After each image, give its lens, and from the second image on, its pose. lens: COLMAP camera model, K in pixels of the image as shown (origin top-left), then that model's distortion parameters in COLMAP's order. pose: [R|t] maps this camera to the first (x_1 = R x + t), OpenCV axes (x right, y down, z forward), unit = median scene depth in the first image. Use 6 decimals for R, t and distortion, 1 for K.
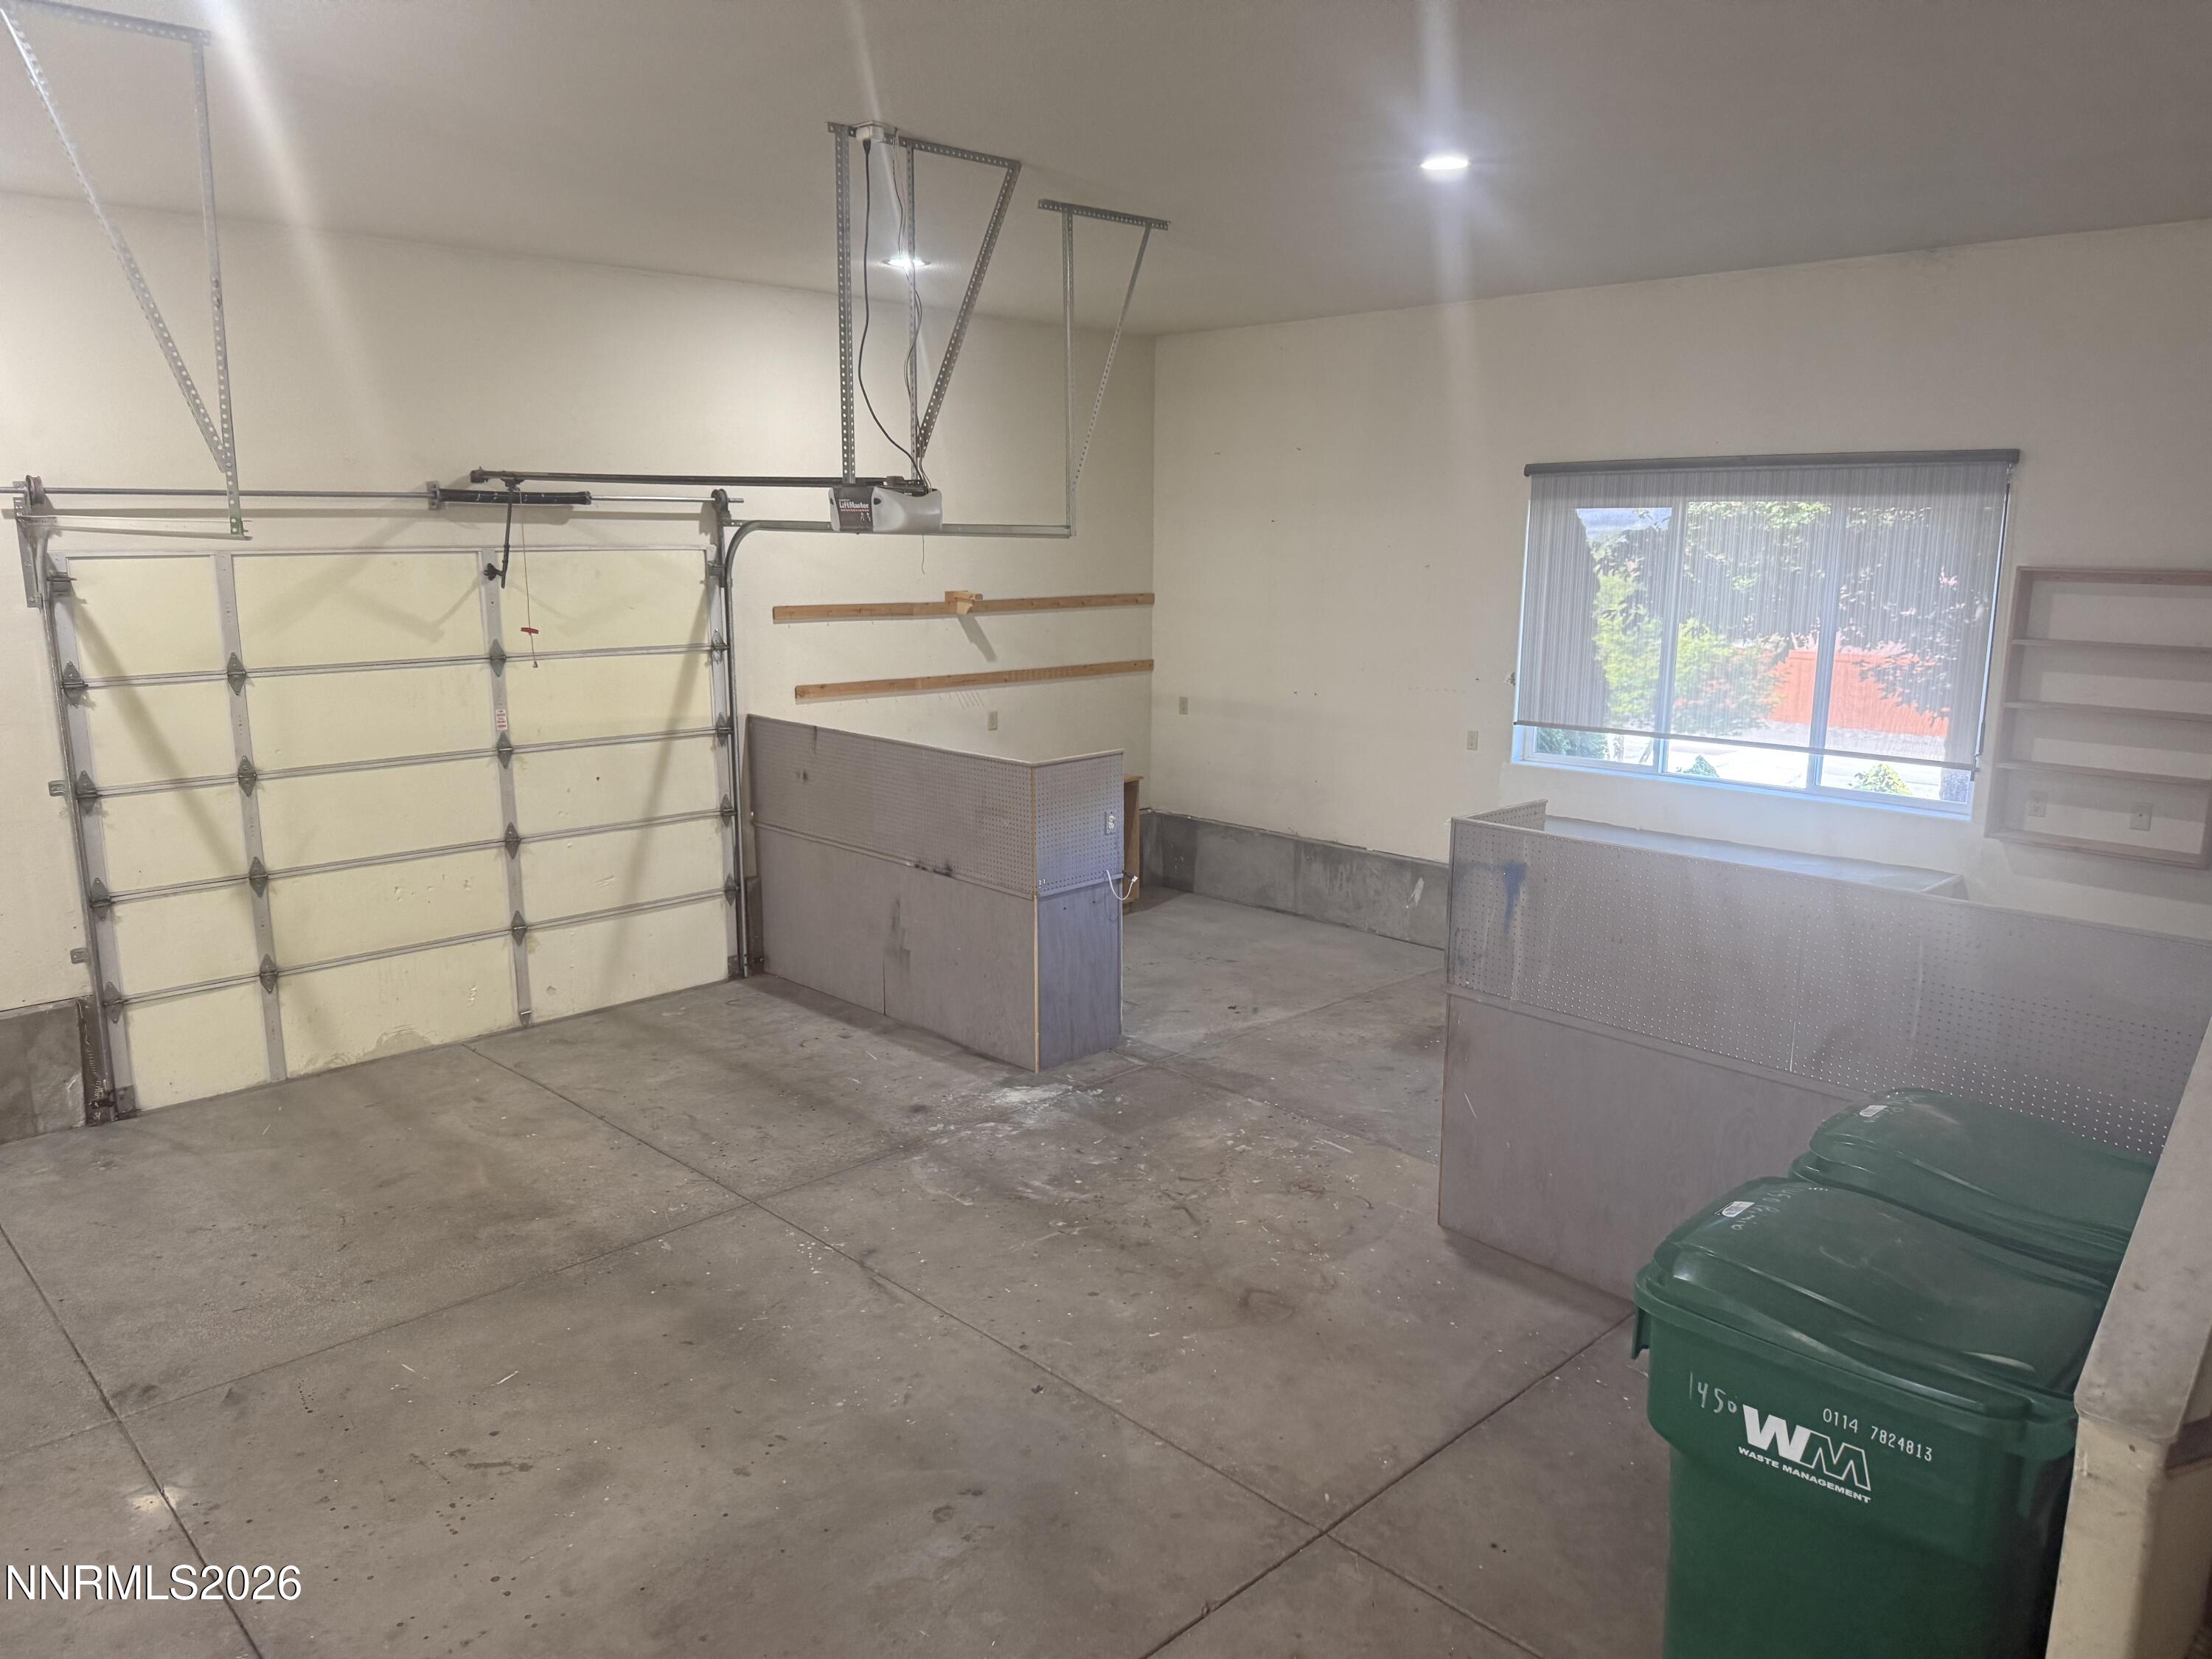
lens RADIAL K [[1548.5, 0, 1129.5], [0, 1548.5, 851.8], [0, 0, 1]] dist [0.069006, -0.093498]
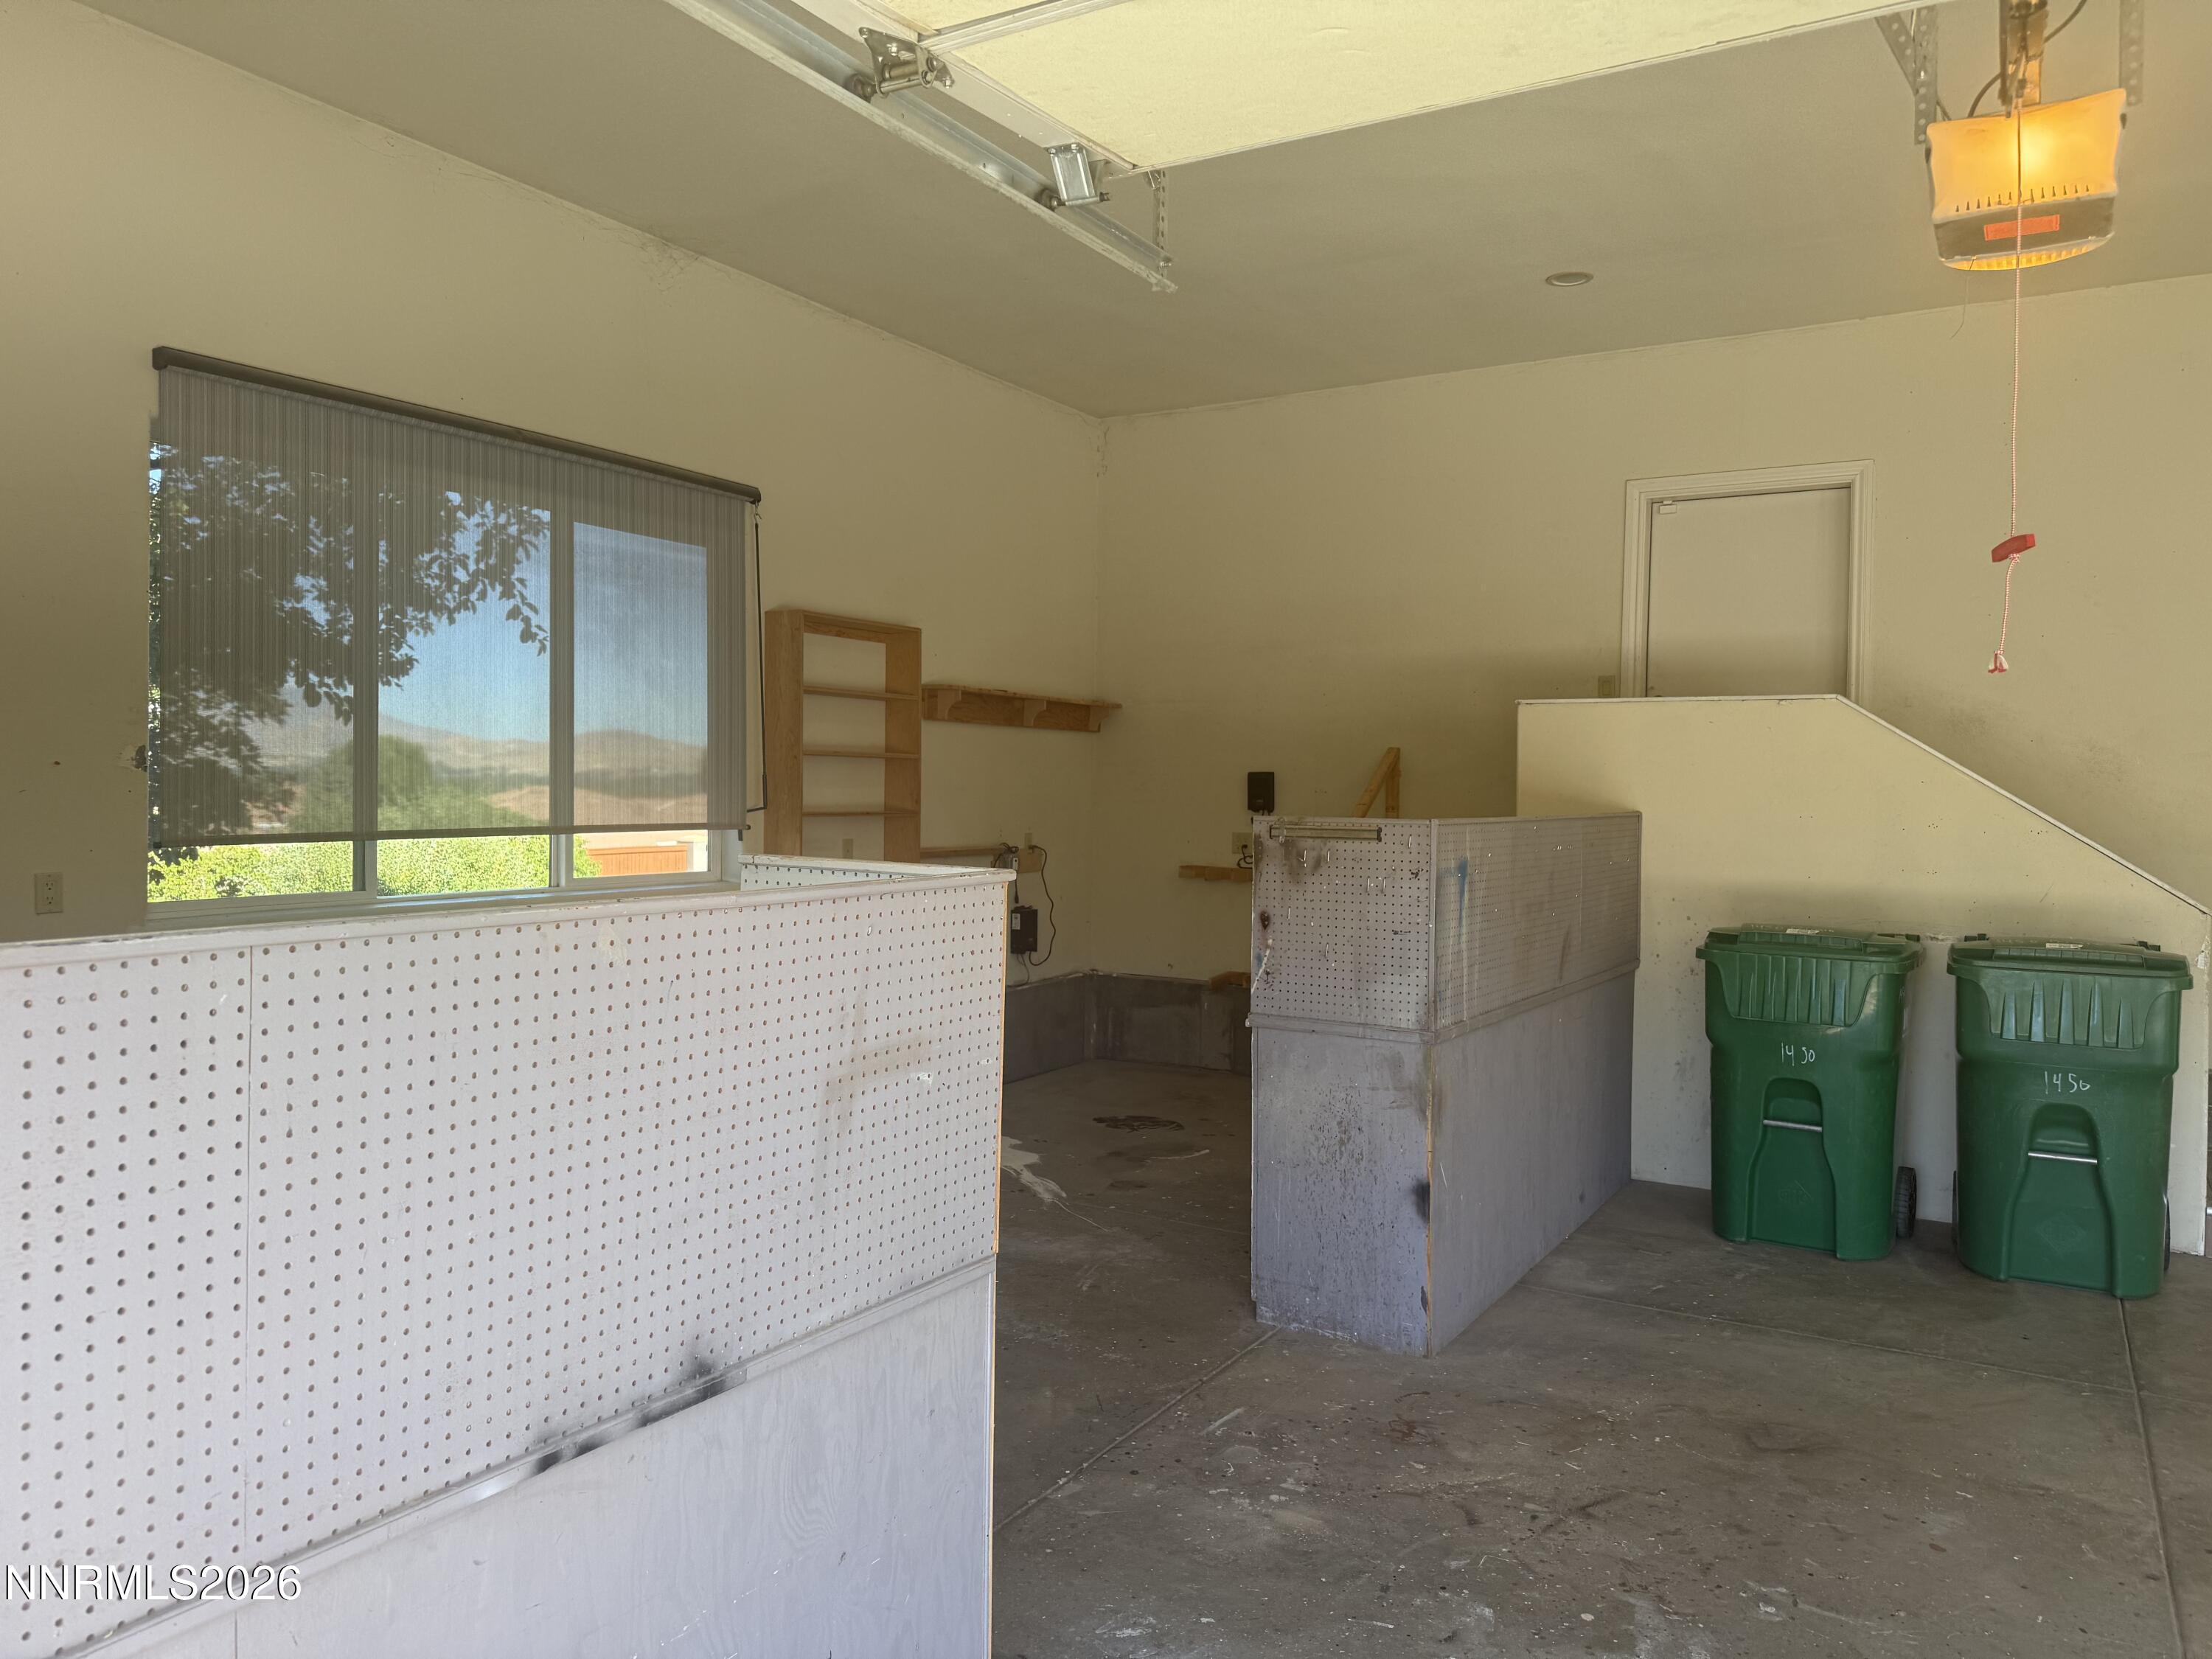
lens RADIAL K [[1548.5, 0, 1123.4], [0, 1548.5, 837.8], [0, 0, 1]] dist [0.069006, -0.093498]
pose [[-0.243651, -0.042177, 0.968945, -0.443175], [0.201635, 0.975022, 0.093145, -0.098242], [-0.948672, 0.218068, -0.229061, 1.138965]]
